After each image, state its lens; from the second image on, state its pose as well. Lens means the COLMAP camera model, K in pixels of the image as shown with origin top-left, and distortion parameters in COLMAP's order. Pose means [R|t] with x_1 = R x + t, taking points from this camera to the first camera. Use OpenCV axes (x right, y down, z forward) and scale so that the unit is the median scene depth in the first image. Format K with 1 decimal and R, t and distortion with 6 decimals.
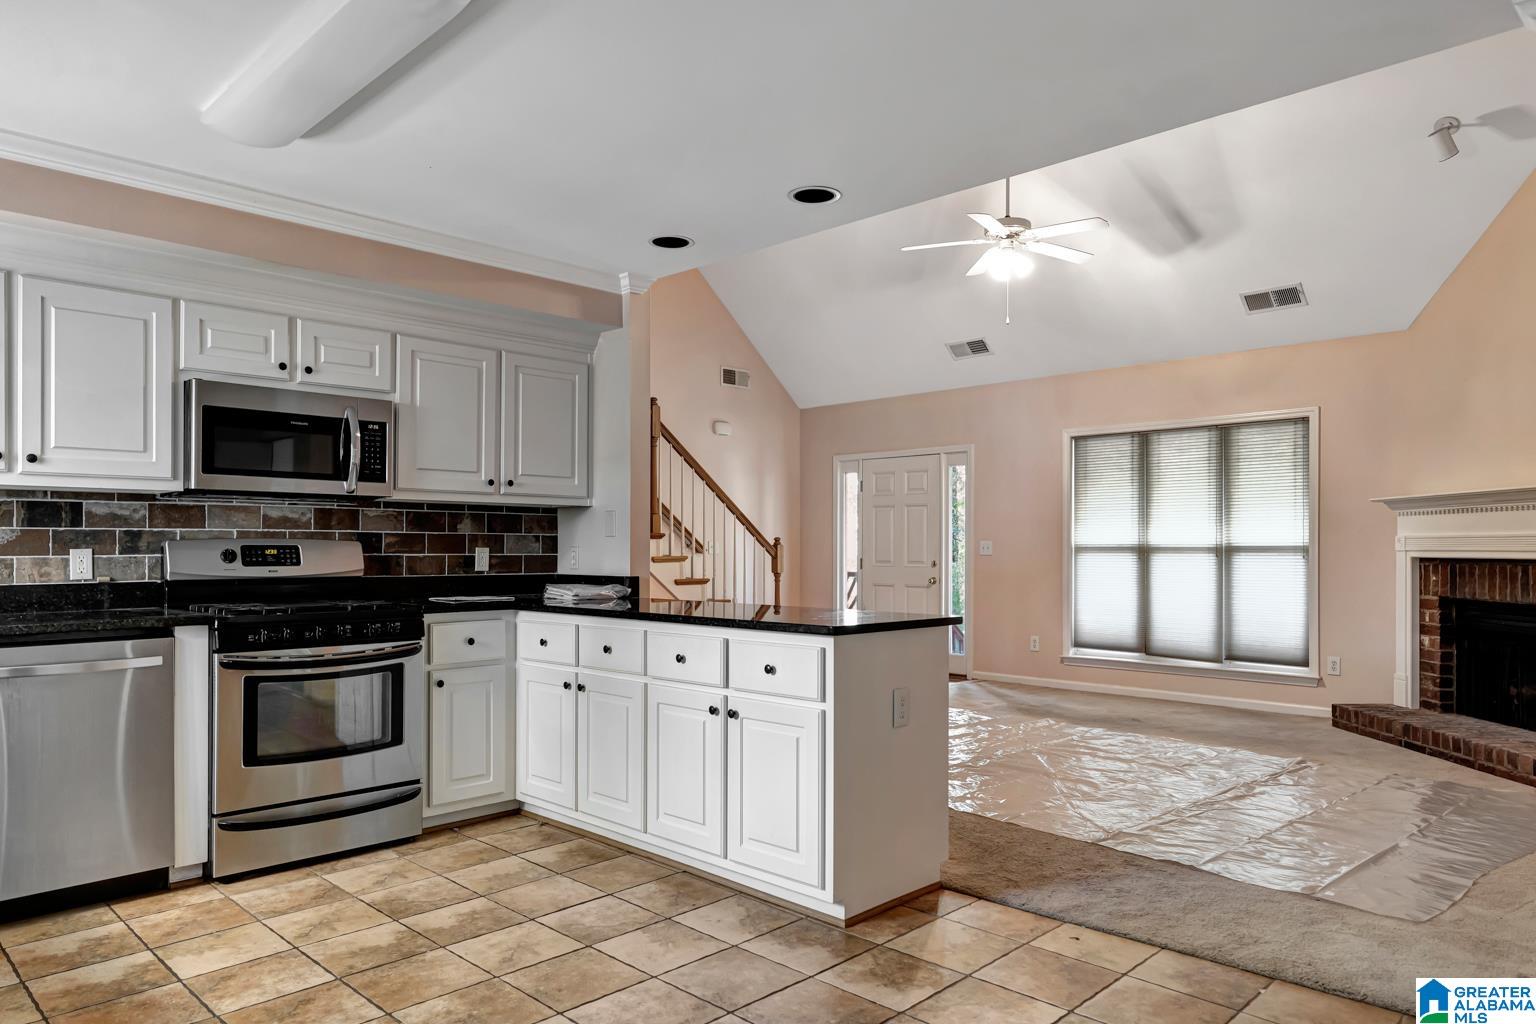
lens RADIAL K [[1016.8, 0, 768.0], [0, 1016.8, 546.0], [0, 0, 1]] dist [-0.008547, 0.004000]
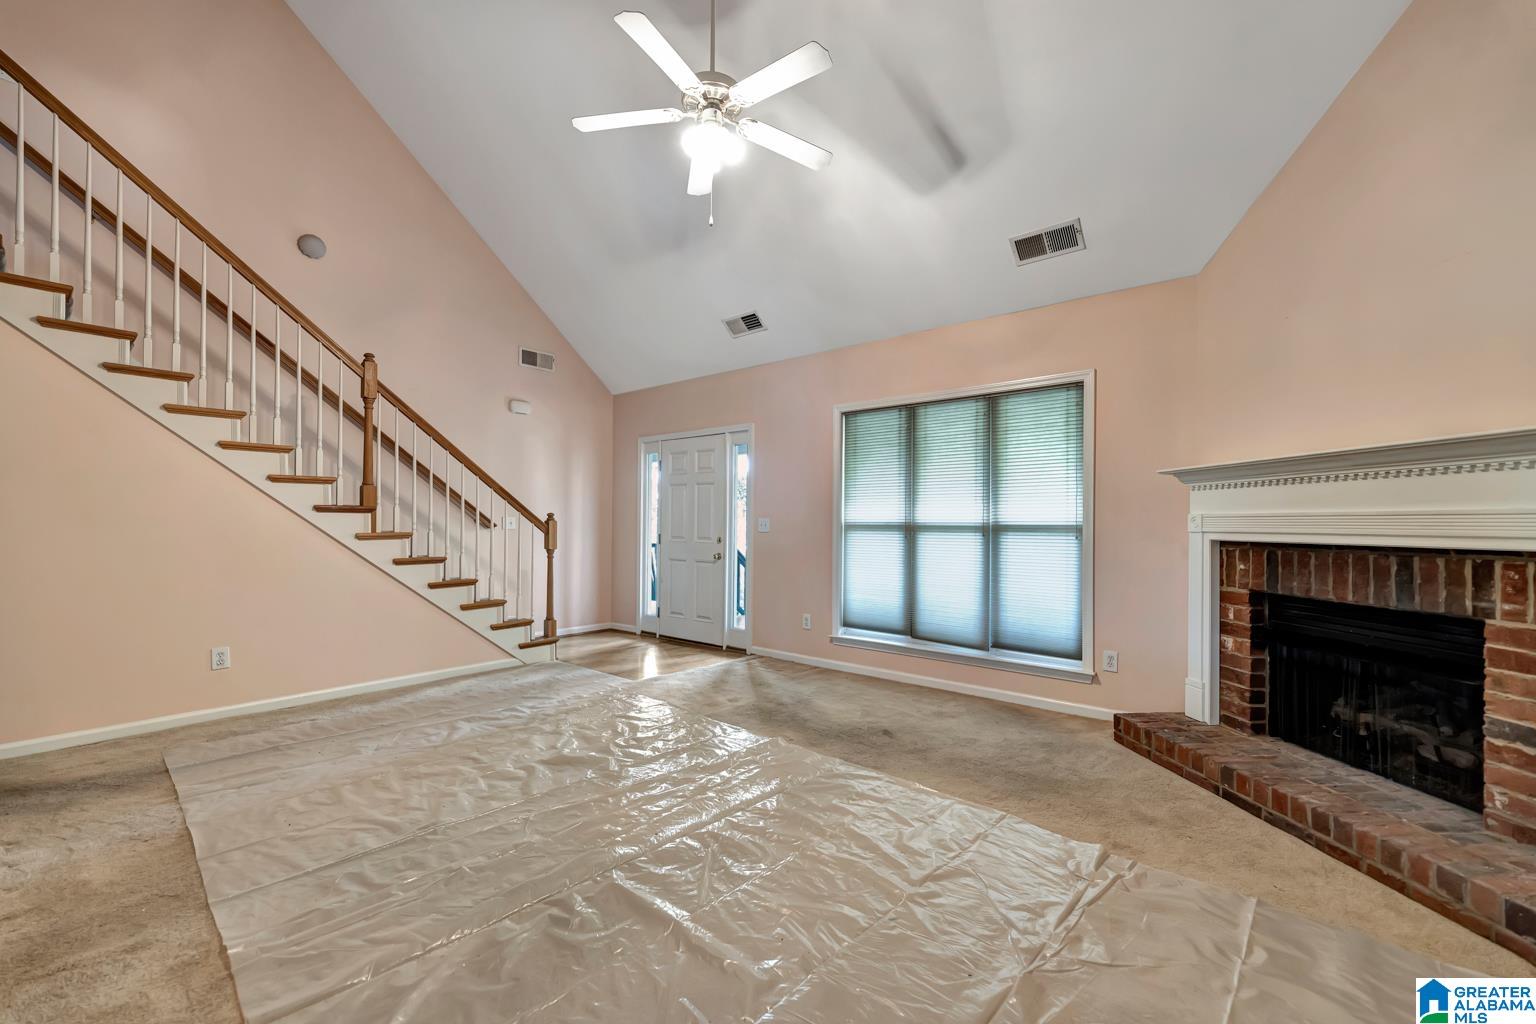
lens RADIAL K [[628.7, 0, 774.4], [0, 628.7, 520.5], [0, 0, 1]] dist [-0.003764, 0.000451]
pose [[0.996080, 0.007061, 0.088171, 0.208595], [-0.006772, 0.999971, -0.003585, -0.000543], [-0.088194, 0.002974, 0.996099, 0.461634]]
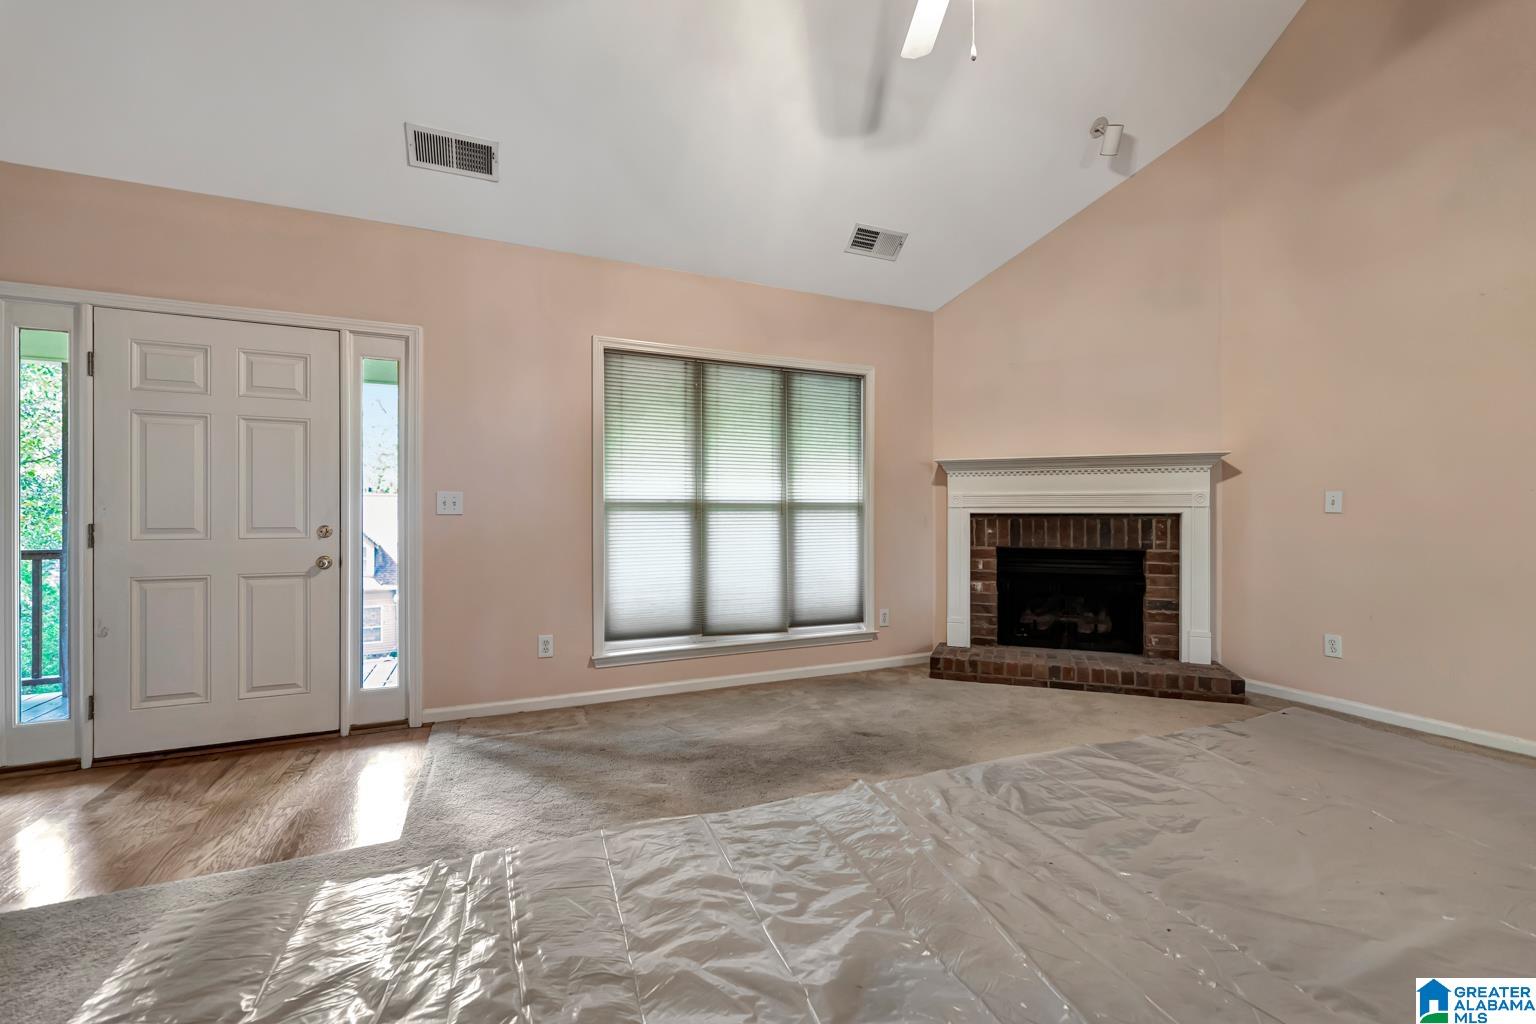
lens RADIAL K [[628.7, 0, 774.9], [0, 628.7, 516.7], [0, 0, 1]] dist [-0.003764, 0.000451]
pose [[0.350102, -0.006310, 0.936690, -0.084494], [-0.000591, 0.999976, 0.006958, 0.009117], [-0.936712, -0.002990, 0.350089, 0.844748]]
